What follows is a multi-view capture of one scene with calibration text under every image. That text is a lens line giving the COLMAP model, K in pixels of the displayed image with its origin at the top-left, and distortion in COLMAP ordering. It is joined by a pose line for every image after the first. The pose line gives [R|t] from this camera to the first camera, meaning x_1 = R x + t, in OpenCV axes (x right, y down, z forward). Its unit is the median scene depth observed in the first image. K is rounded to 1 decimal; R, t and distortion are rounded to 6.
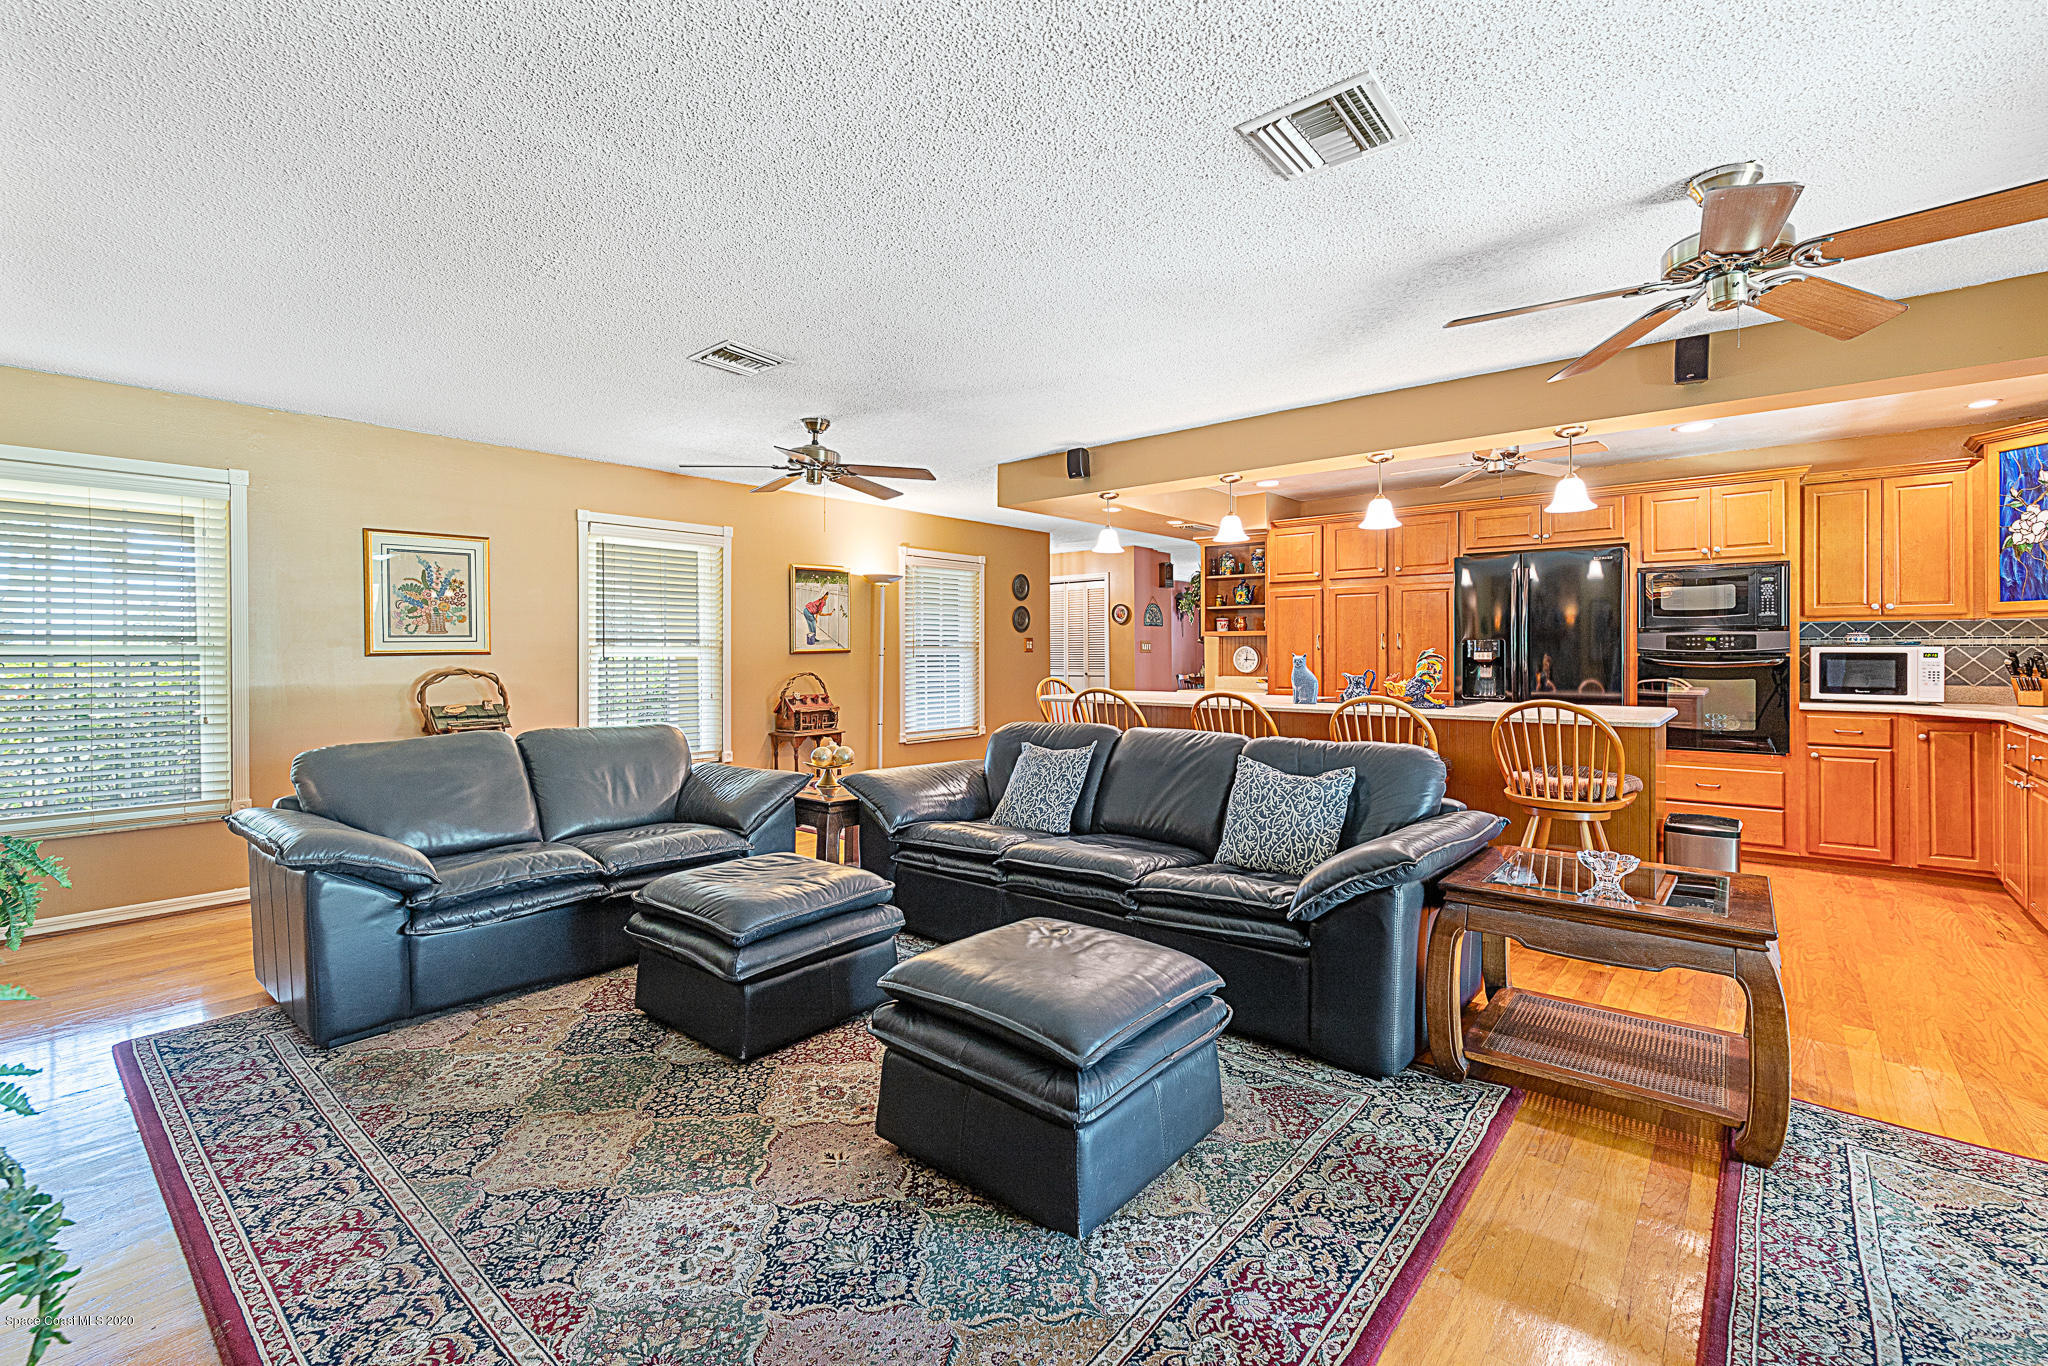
lens RADIAL K [[901.0, 0, 1020.5], [0, 901.0, 661.7], [0, 0, 1]] dist [-0.005483, 0.000236]
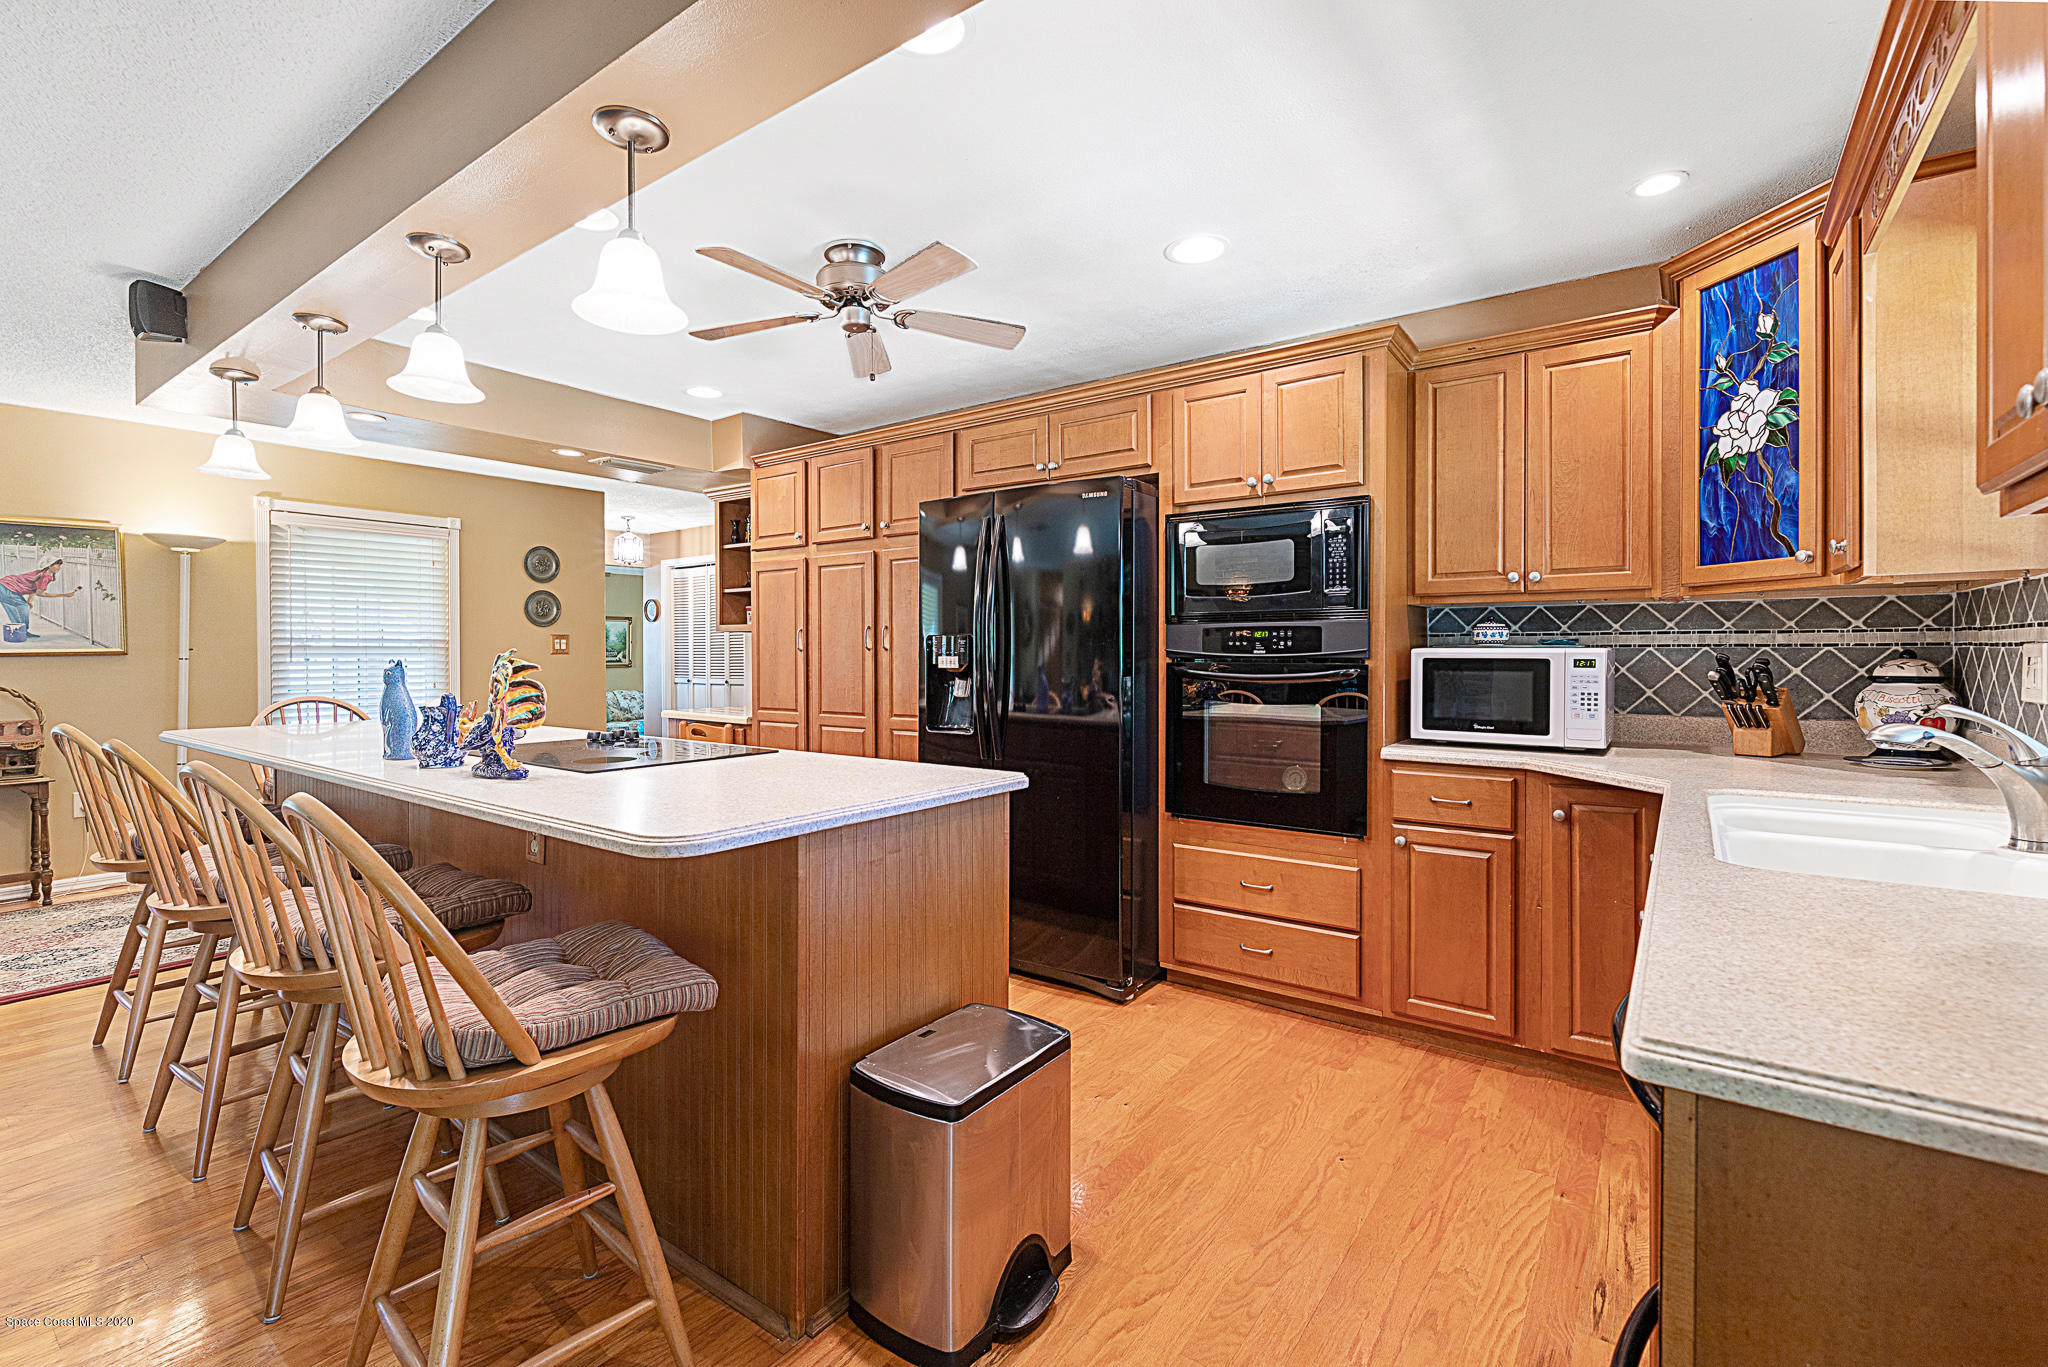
lens RADIAL K [[901.0, 0, 1025.0], [0, 901.0, 670.5], [0, 0, 1]] dist [-0.005483, 0.000236]
pose [[0.998007, 0.000059, 0.063103, 0.611756], [-0.000645, 0.999957, 0.009269, -0.007499], [-0.063099, -0.009292, 0.997964, 0.451516]]
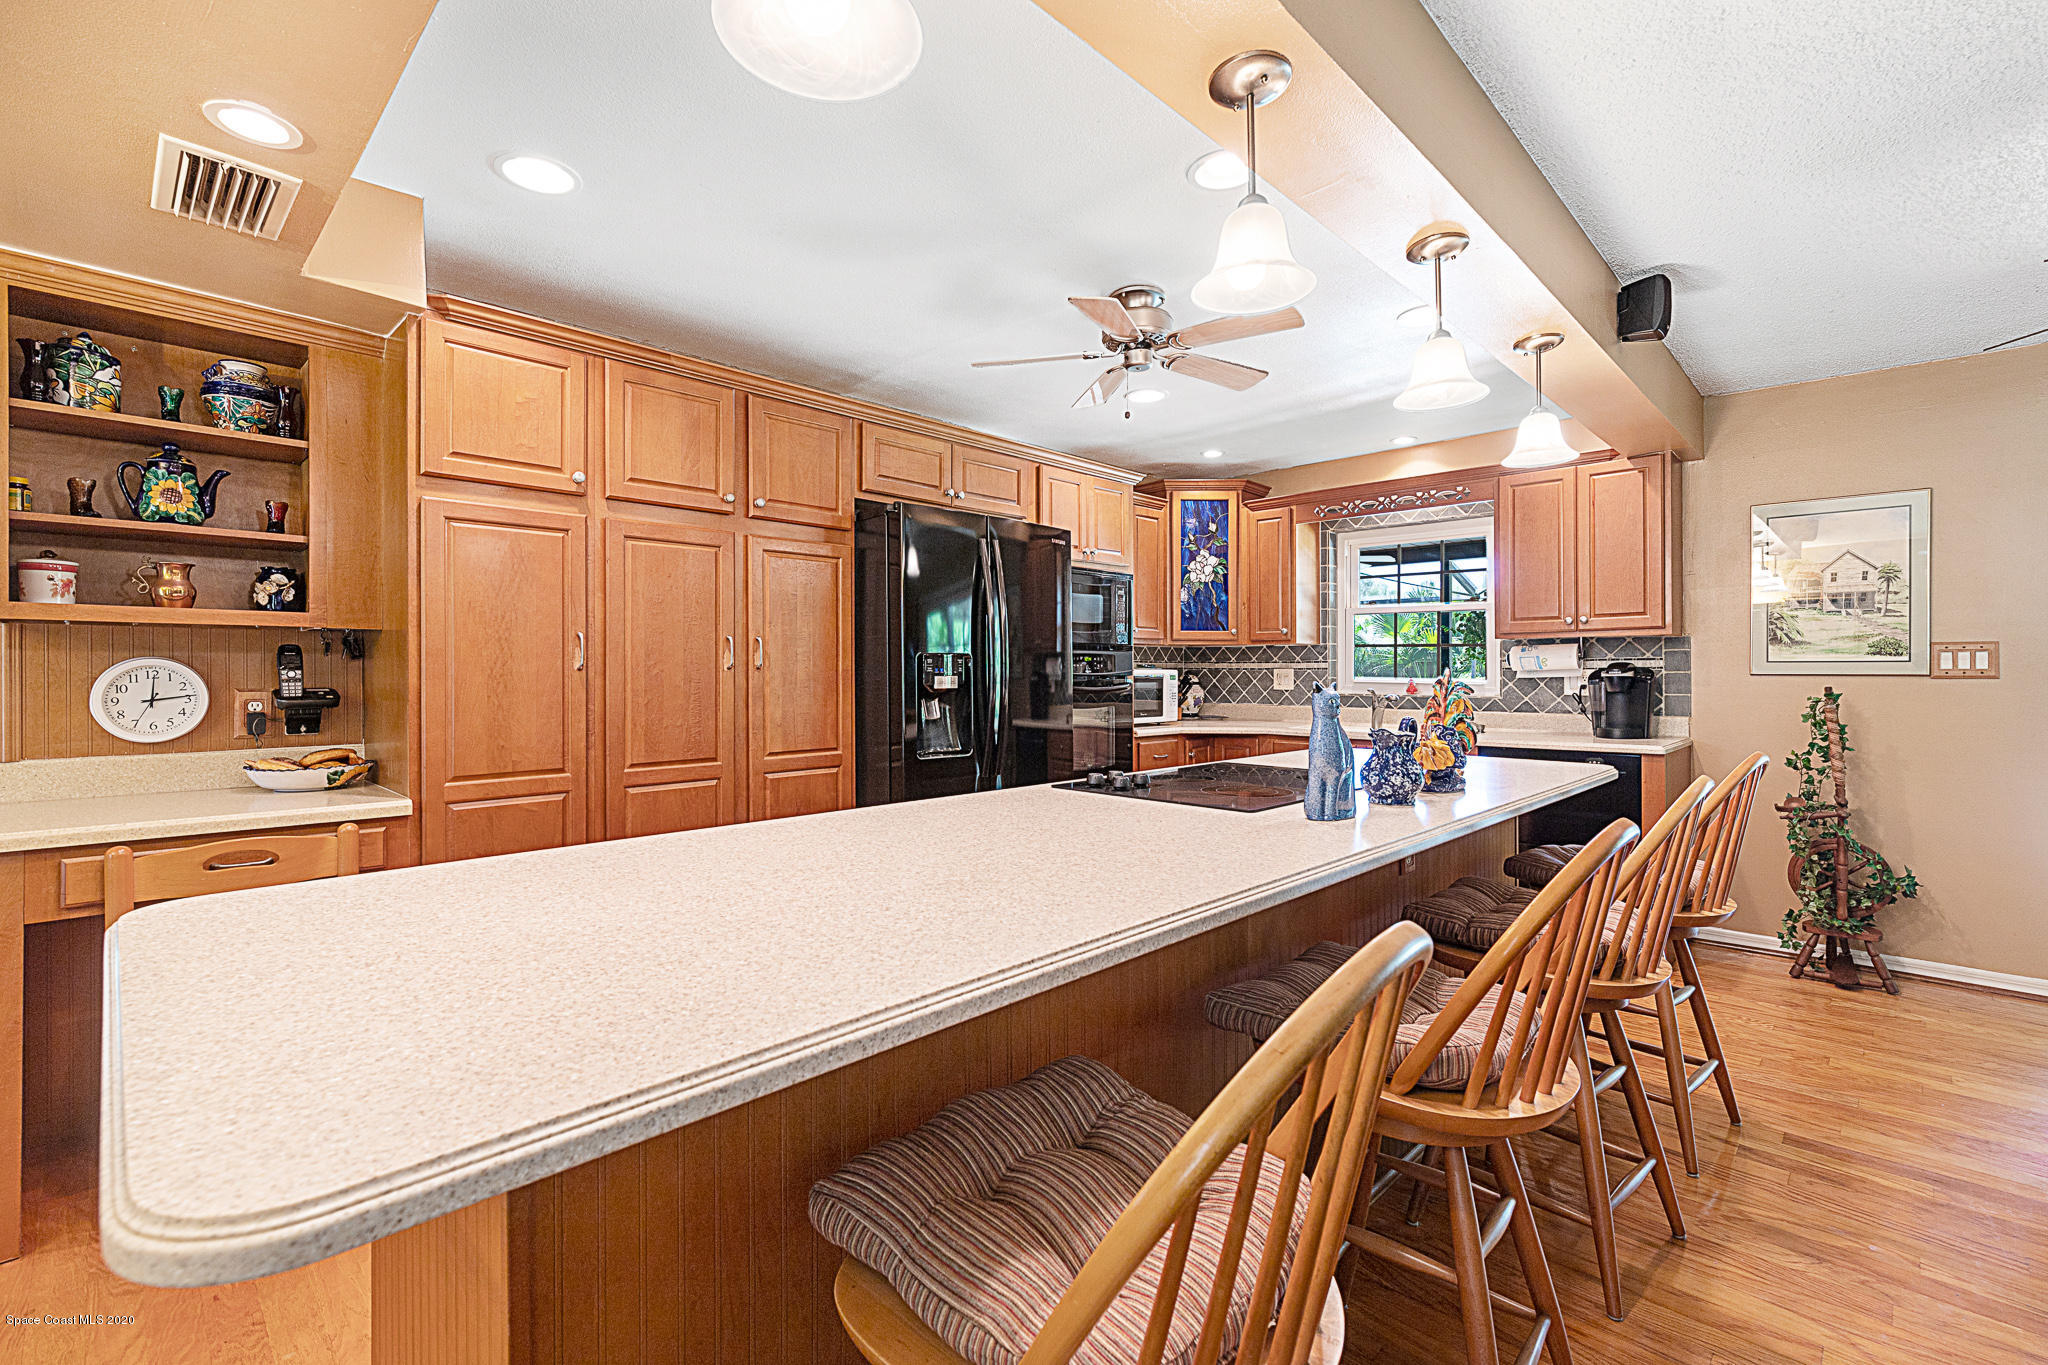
lens RADIAL K [[901.0, 0, 1021.0], [0, 901.0, 675.4], [0, 0, 1]] dist [-0.005483, 0.000236]
pose [[0.074446, 0.000145, 0.997225, -0.062880], [0.012761, 0.999918, -0.001098, -0.010705], [-0.997143, 0.012807, 0.074438, 1.054786]]
